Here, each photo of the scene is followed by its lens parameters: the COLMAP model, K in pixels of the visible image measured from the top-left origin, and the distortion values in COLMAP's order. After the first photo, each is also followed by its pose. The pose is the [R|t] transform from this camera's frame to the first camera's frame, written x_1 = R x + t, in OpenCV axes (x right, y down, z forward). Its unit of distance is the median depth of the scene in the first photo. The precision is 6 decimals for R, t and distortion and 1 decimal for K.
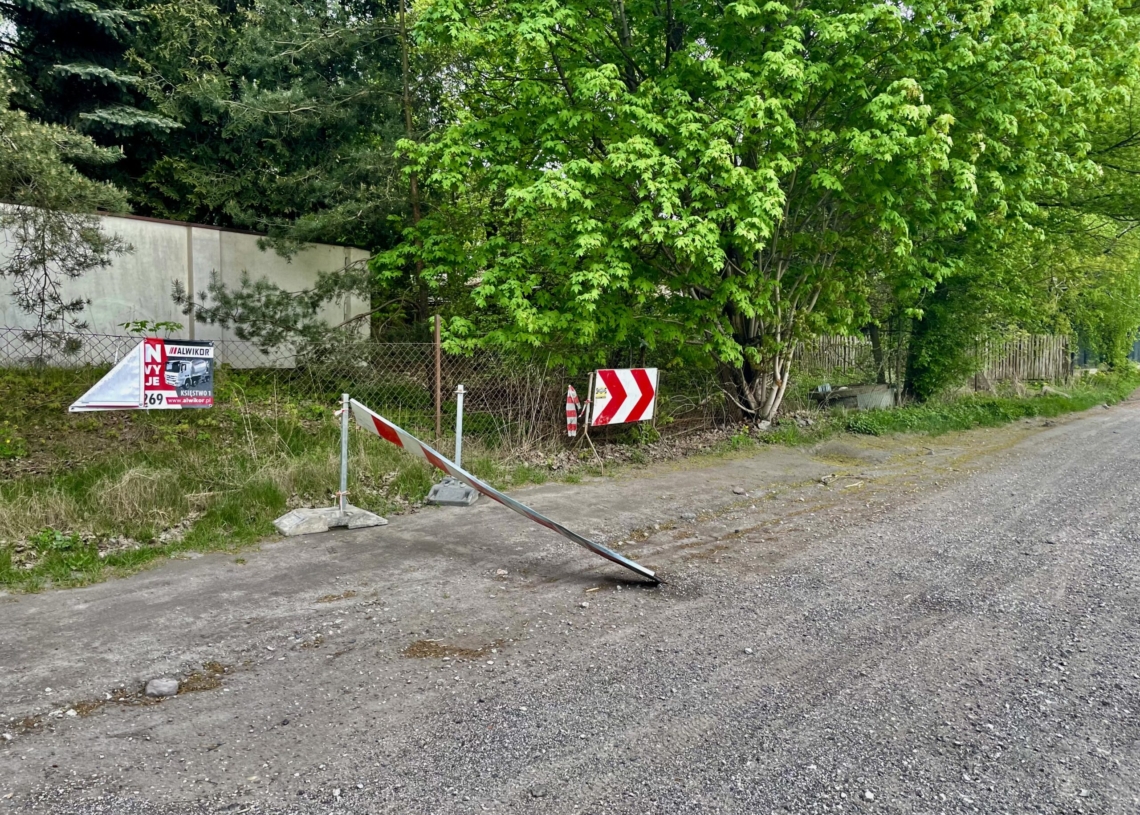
lens RADIAL K [[809.6, 0, 569.8], [0, 809.6, 431.6], [0, 0, 1]] dist [0.005178, -0.000374]
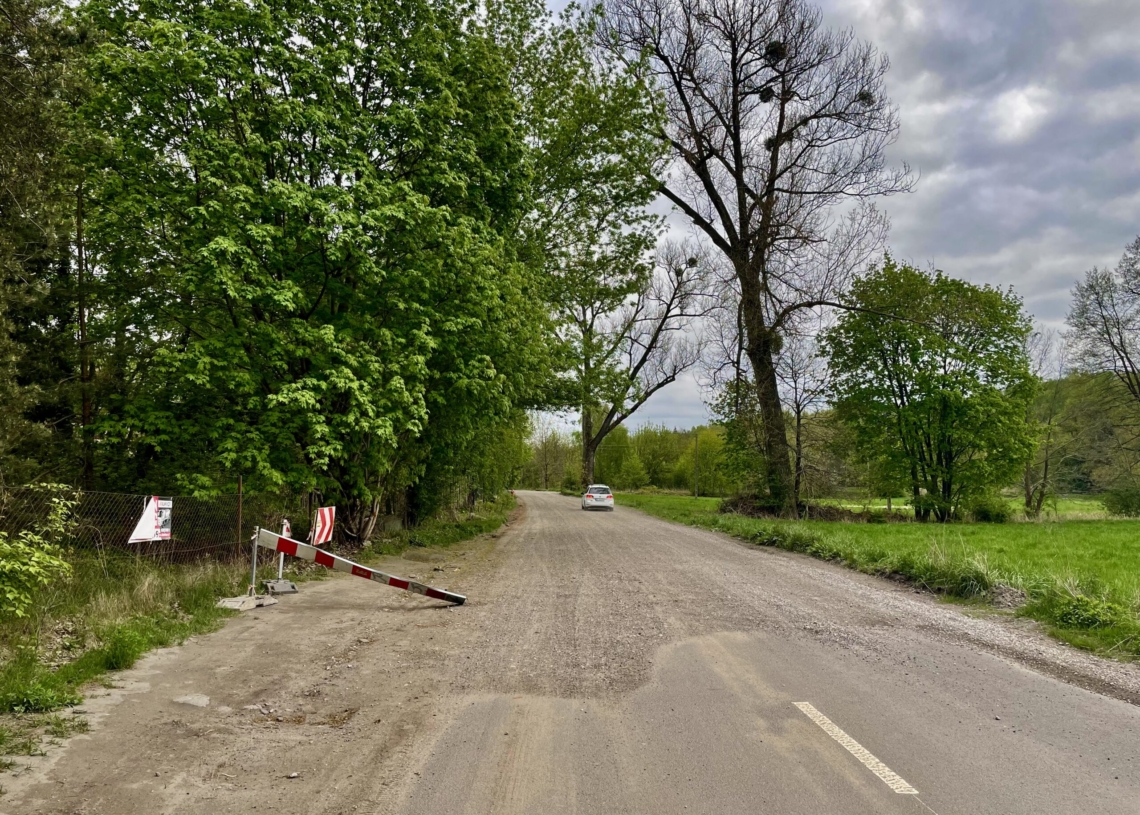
lens RADIAL K [[809.6, 0, 569.8], [0, 809.6, 431.6], [0, 0, 1]] dist [0.005178, -0.000374]
pose [[0.755652, 0.024445, 0.654517, -0.664867], [0.085450, 0.987083, -0.135520, 0.033162], [-0.649375, 0.158335, 0.743802, -0.533349]]
